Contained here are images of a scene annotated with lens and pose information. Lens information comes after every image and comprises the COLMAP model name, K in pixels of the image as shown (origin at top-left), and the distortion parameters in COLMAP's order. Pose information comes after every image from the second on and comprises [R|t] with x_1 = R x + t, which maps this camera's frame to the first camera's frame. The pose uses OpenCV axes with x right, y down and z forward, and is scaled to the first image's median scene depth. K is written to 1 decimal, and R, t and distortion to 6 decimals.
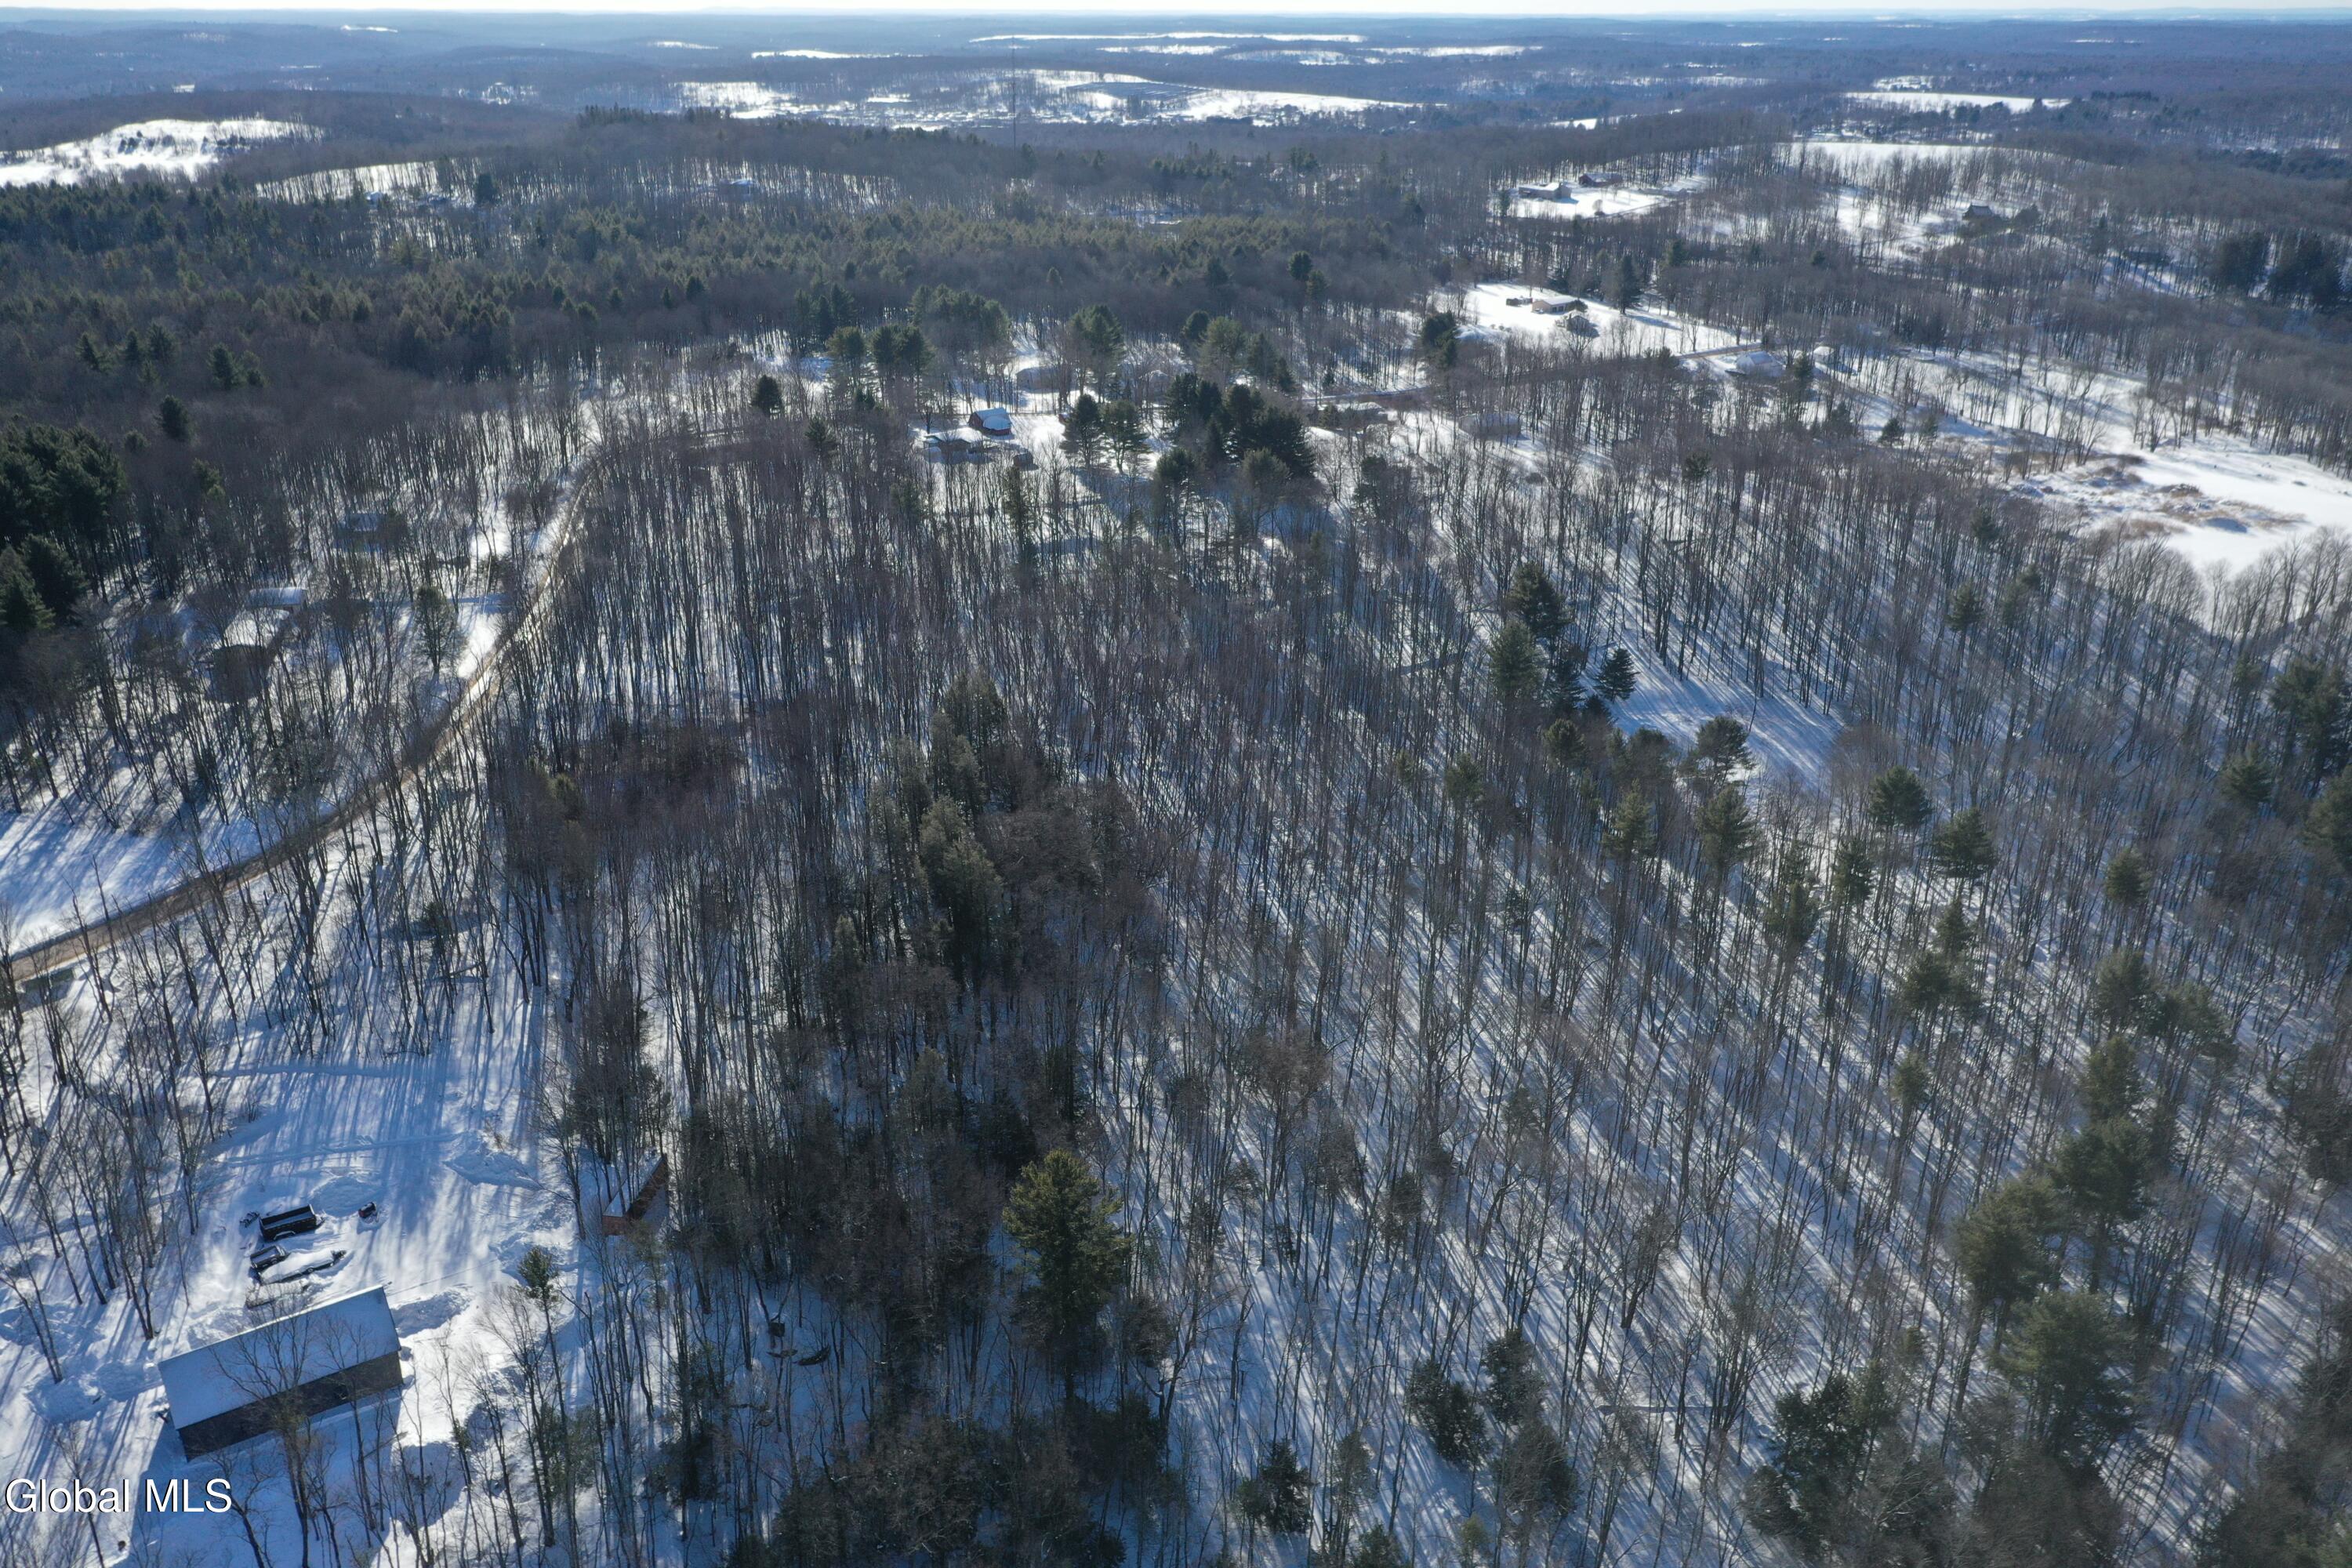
lens RADIAL K [[1895.9, 0, 1171.5], [0, 1895.9, 773.3], [0, 0, 1]] dist [0.009480, -0.000663]
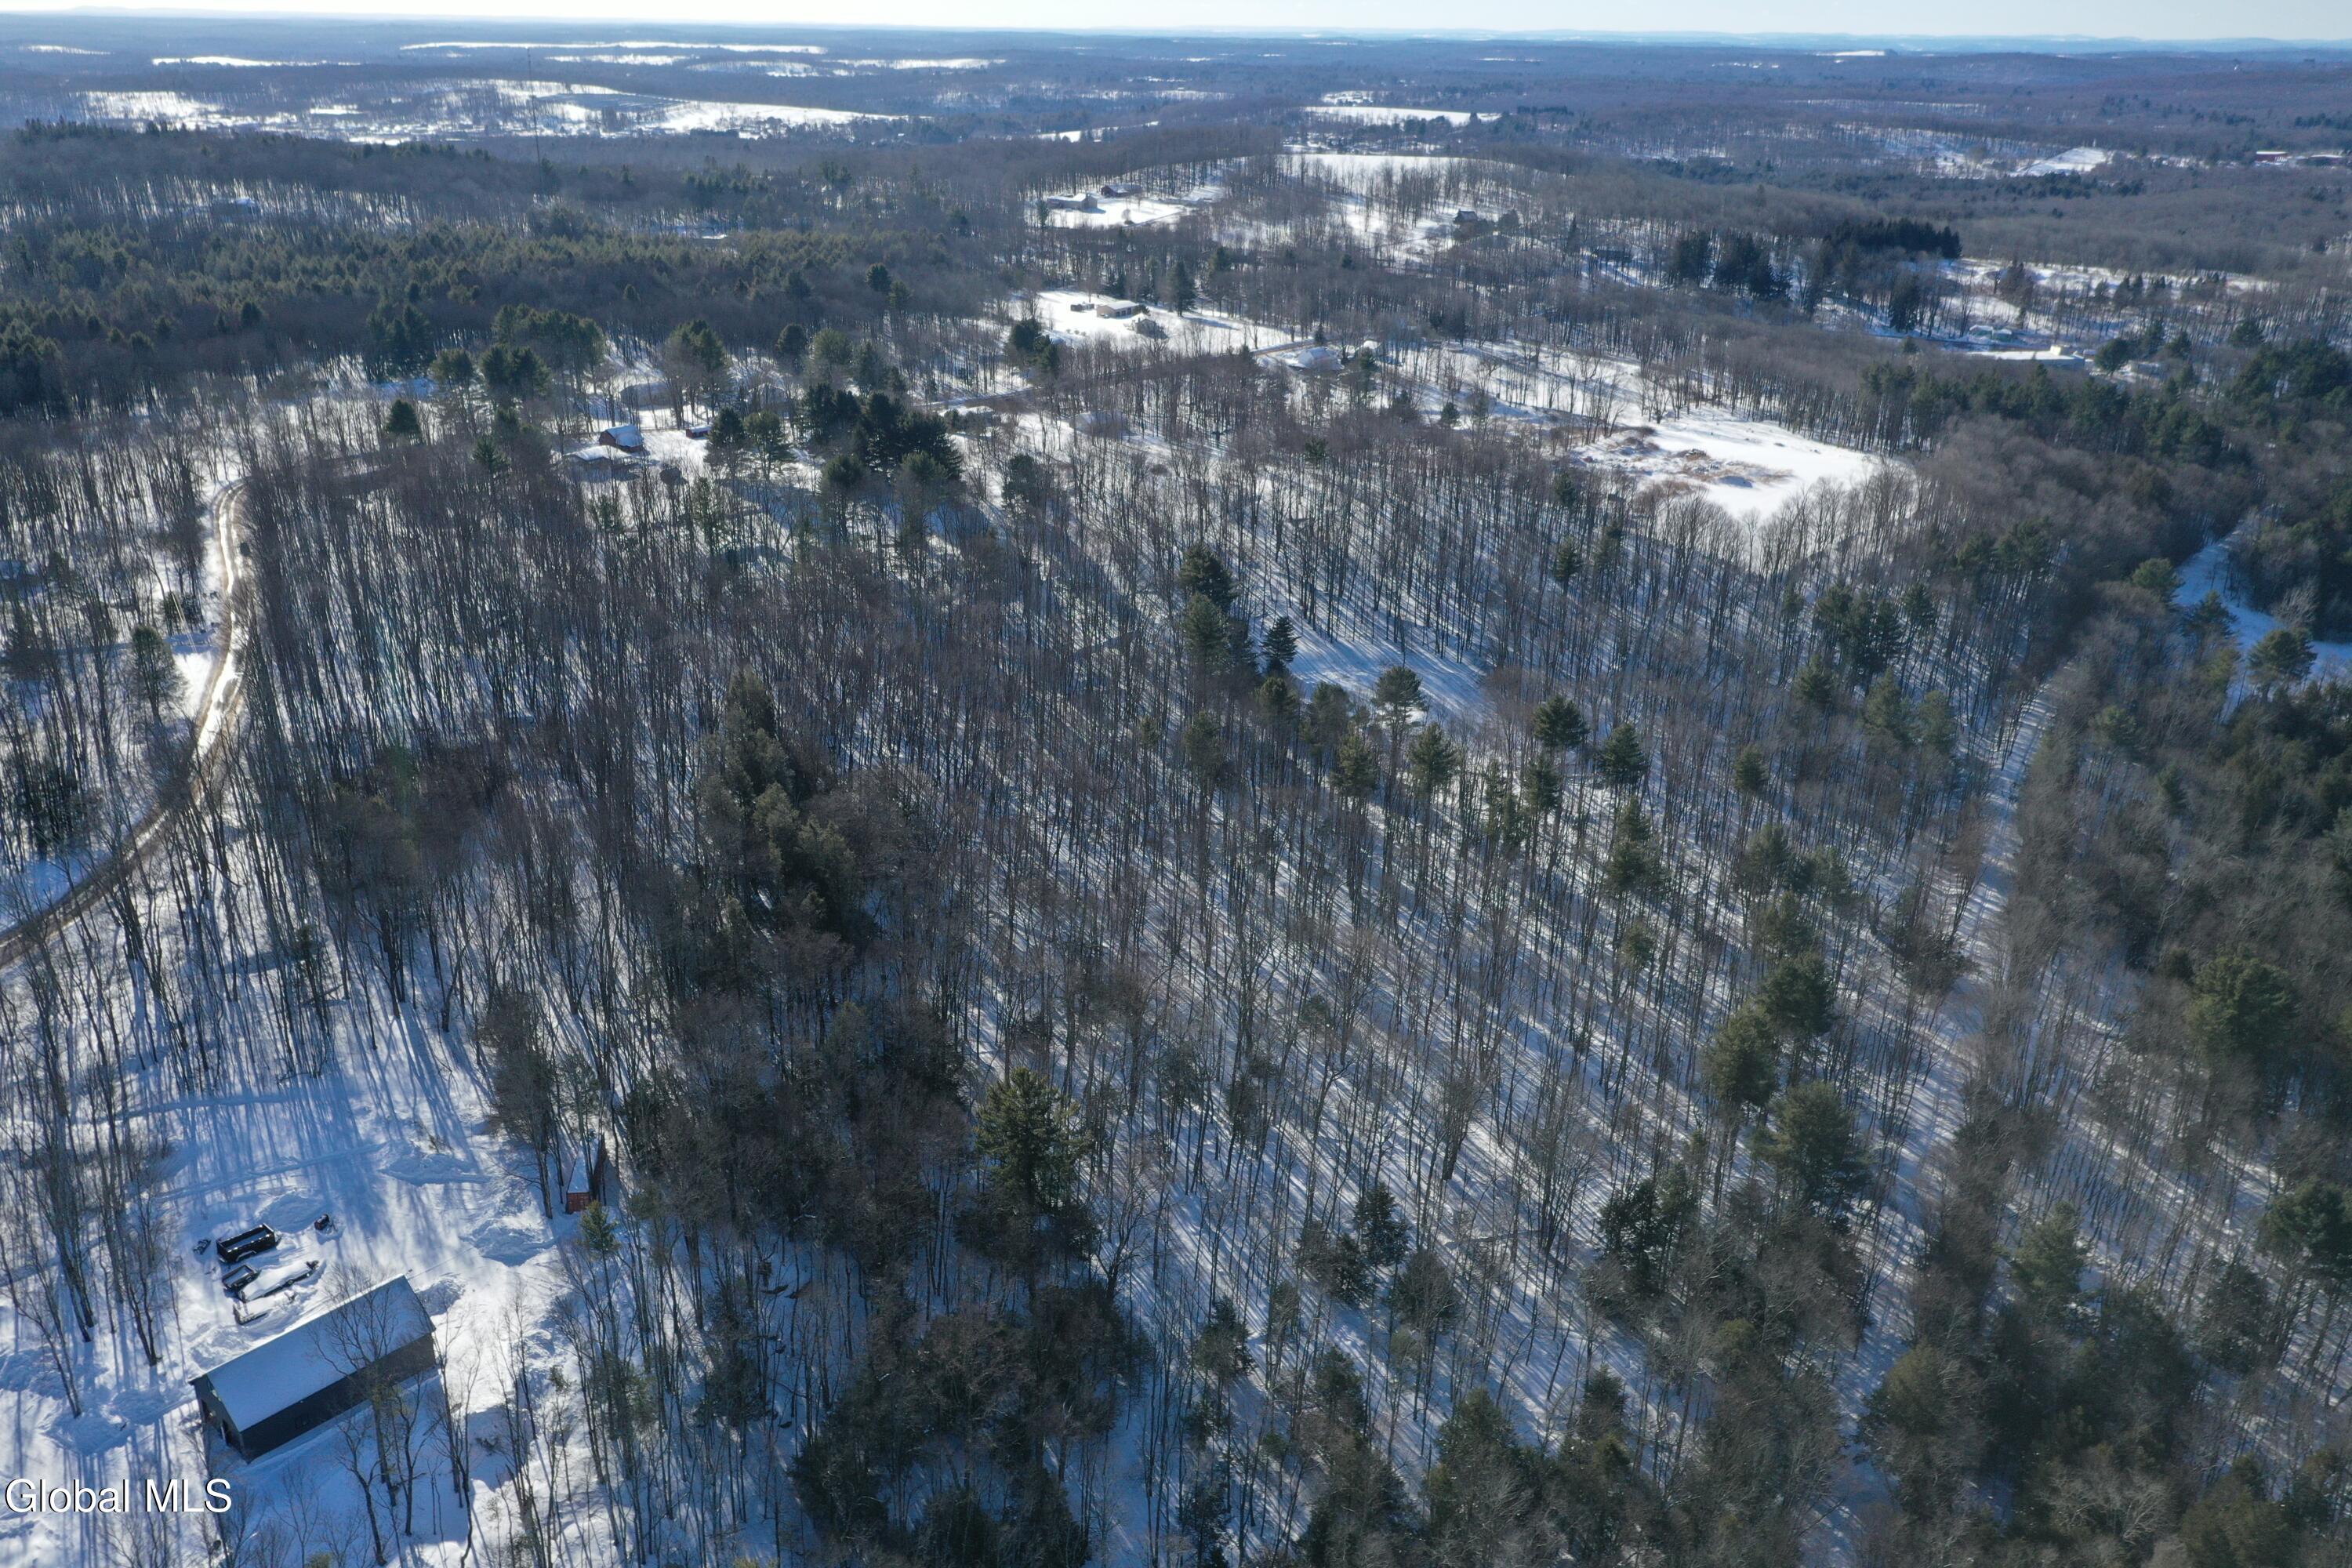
lens RADIAL K [[1895.9, 0, 1171.5], [0, 1895.9, 773.3], [0, 0, 1]] dist [0.009480, -0.000663]
pose [[0.964212, -0.087069, 0.250427, -0.071564], [0.088402, 0.996067, 0.005944, 0.008292], [-0.249960, 0.016407, 0.968117, -0.032157]]
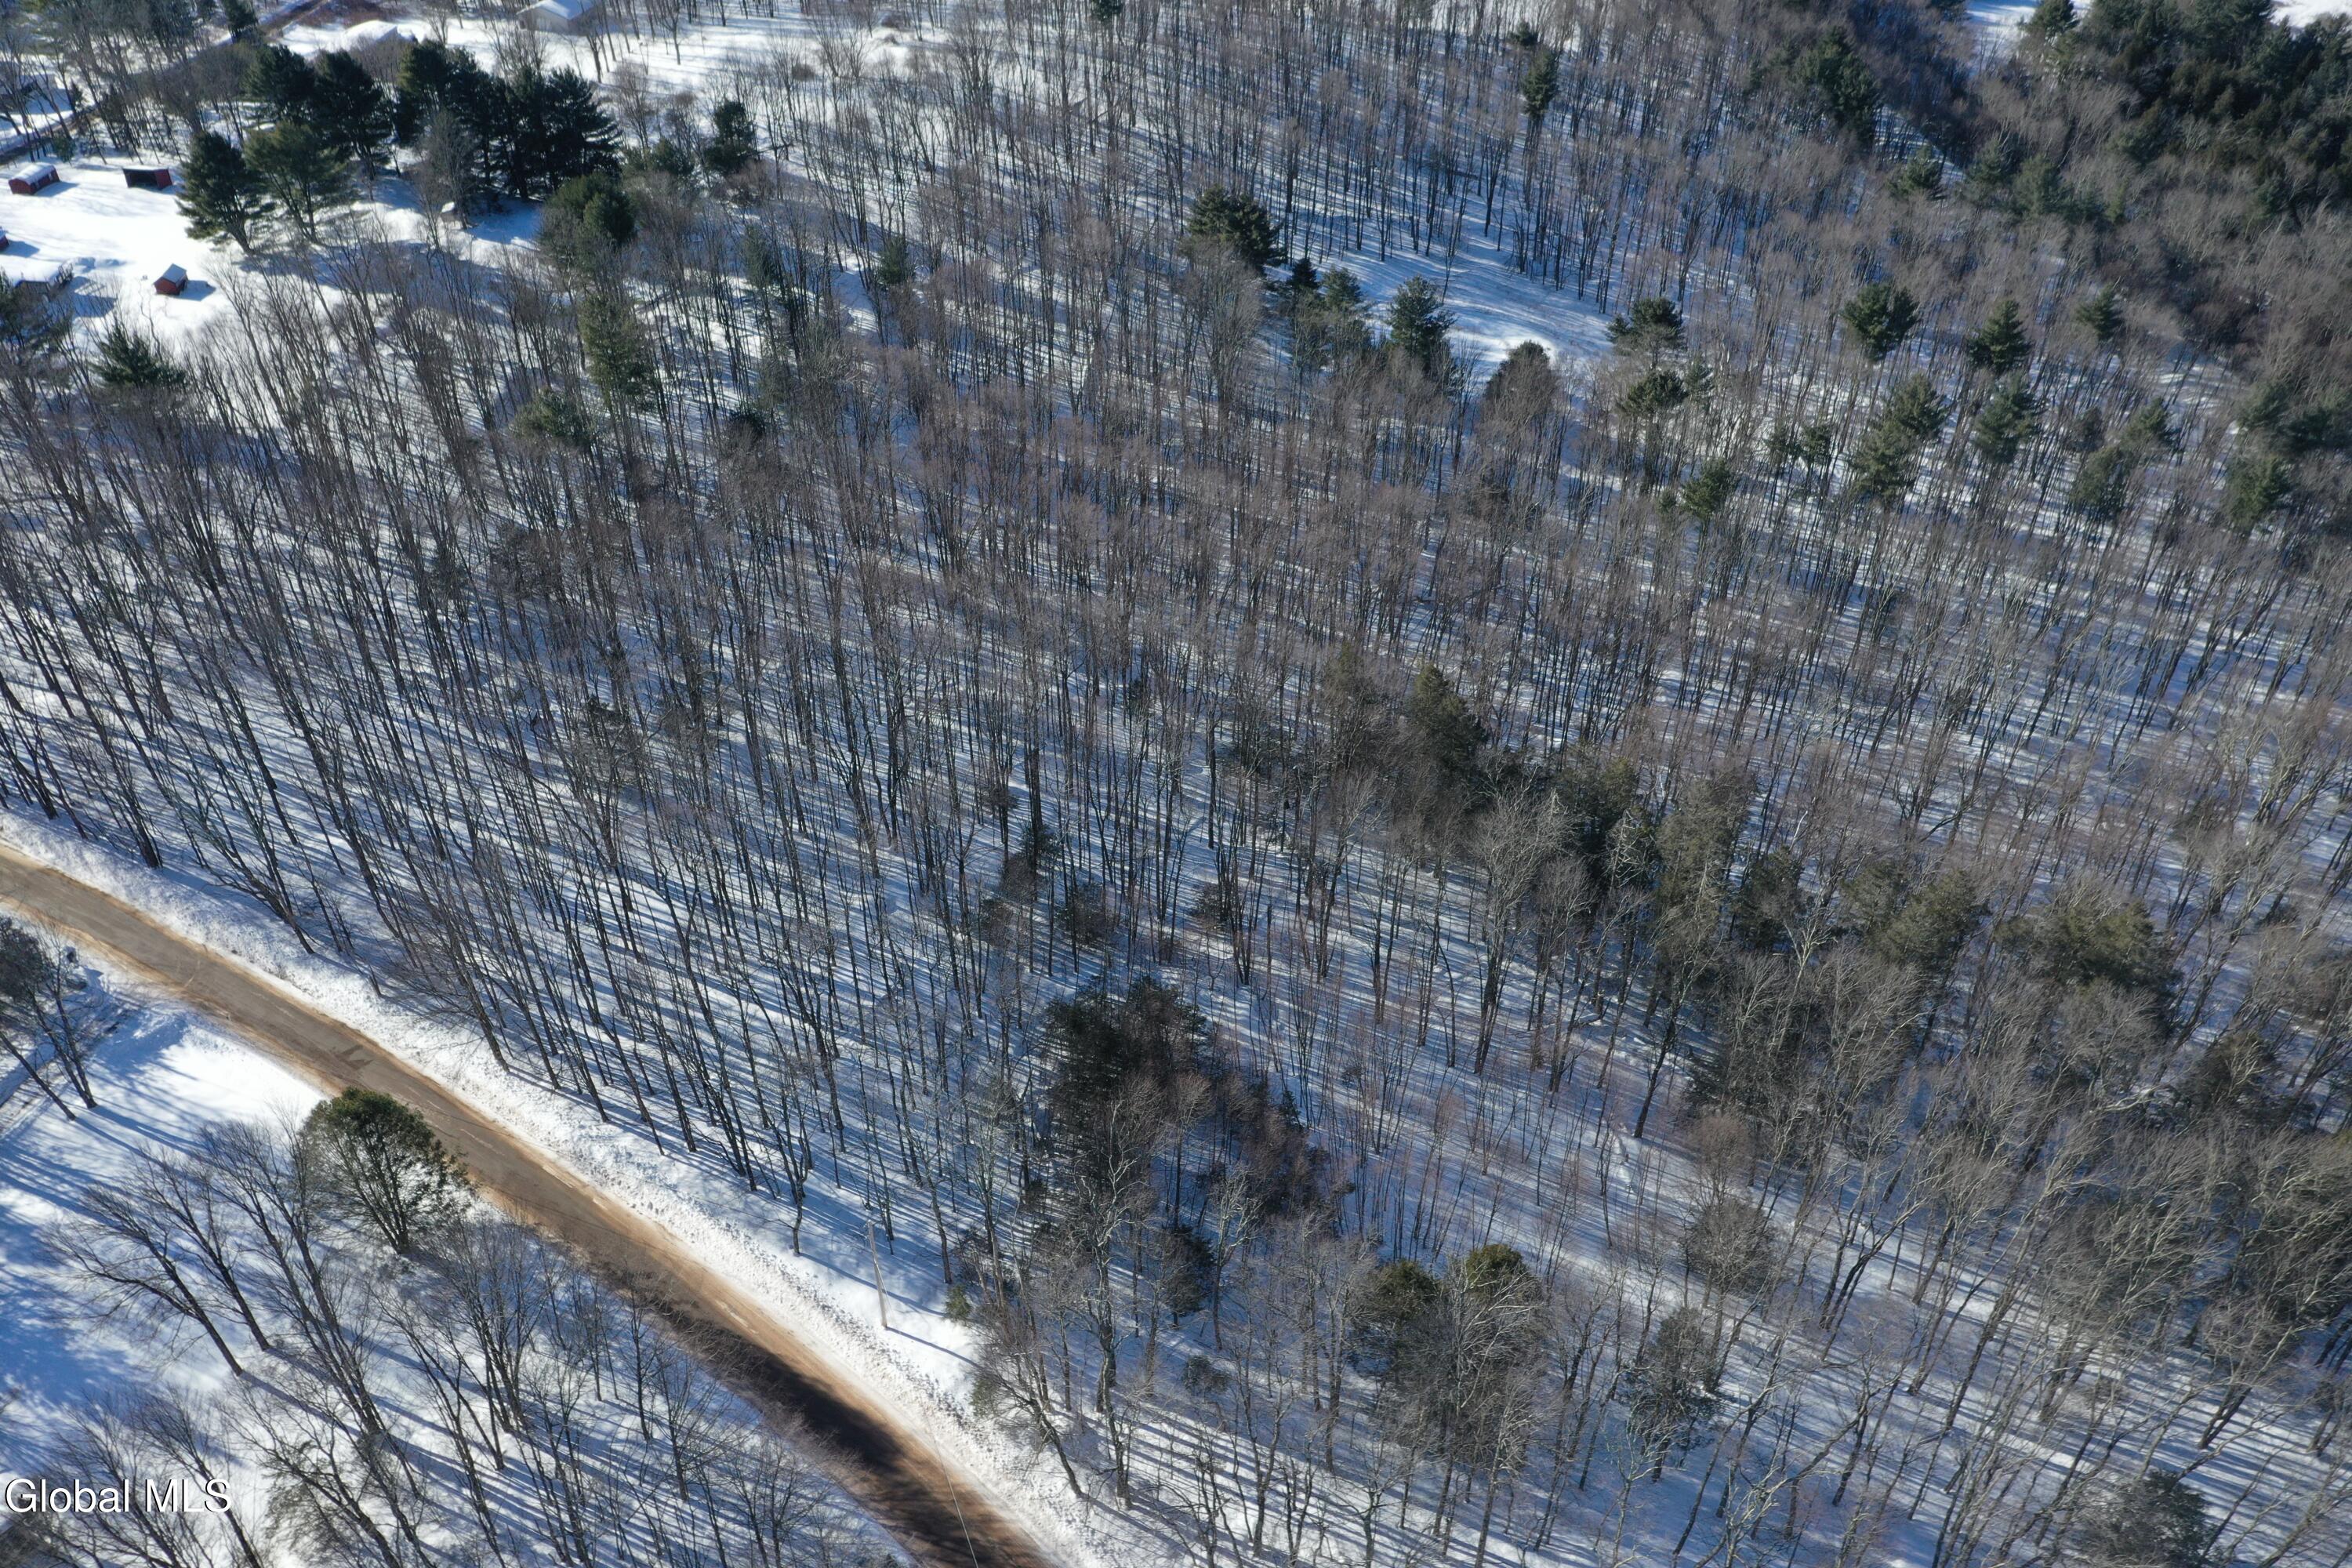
lens RADIAL K [[1892.9, 0, 1171.9], [0, 1892.9, 780.0], [0, 0, 1]] dist [0.007005, 0.002688]
pose [[0.609073, -0.497213, 0.617907, -0.260355], [0.311488, 0.866452, 0.390175, -0.133615], [-0.729387, -0.045174, 0.682608, 0.318776]]
